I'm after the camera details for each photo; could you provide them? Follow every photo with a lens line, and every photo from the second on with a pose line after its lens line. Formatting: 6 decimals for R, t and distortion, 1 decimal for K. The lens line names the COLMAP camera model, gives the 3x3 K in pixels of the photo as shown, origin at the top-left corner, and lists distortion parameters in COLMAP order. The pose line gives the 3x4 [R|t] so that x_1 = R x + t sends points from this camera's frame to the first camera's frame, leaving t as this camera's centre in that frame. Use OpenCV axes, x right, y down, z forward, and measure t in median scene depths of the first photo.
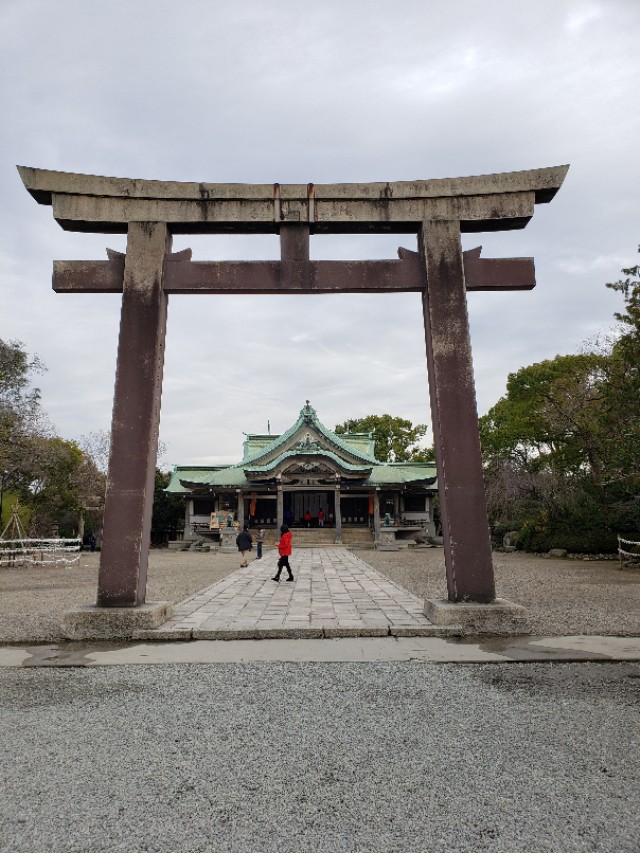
lens RADIAL K [[650.6, 0, 320.0], [0, 650.6, 426.5], [0, 0, 1]] dist [-0.001485, -0.001198]
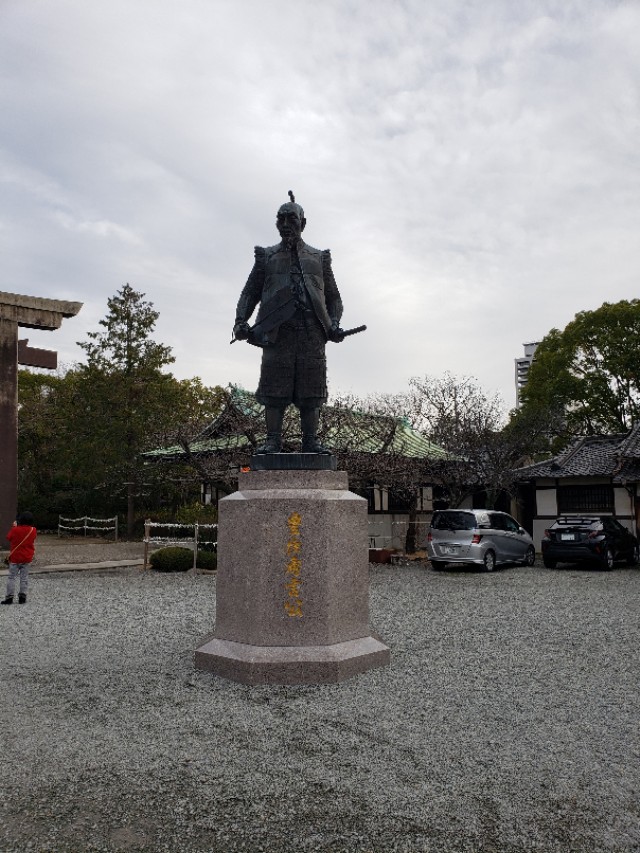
lens RADIAL K [[650.6, 0, 320.0], [0, 650.6, 426.5], [0, 0, 1]] dist [-0.001485, -0.001198]
pose [[0.654168, 0.097267, 0.750069, -0.488681], [-0.113796, 0.993065, -0.029532, -0.090712], [-0.747739, -0.066036, 0.660700, -0.671400]]
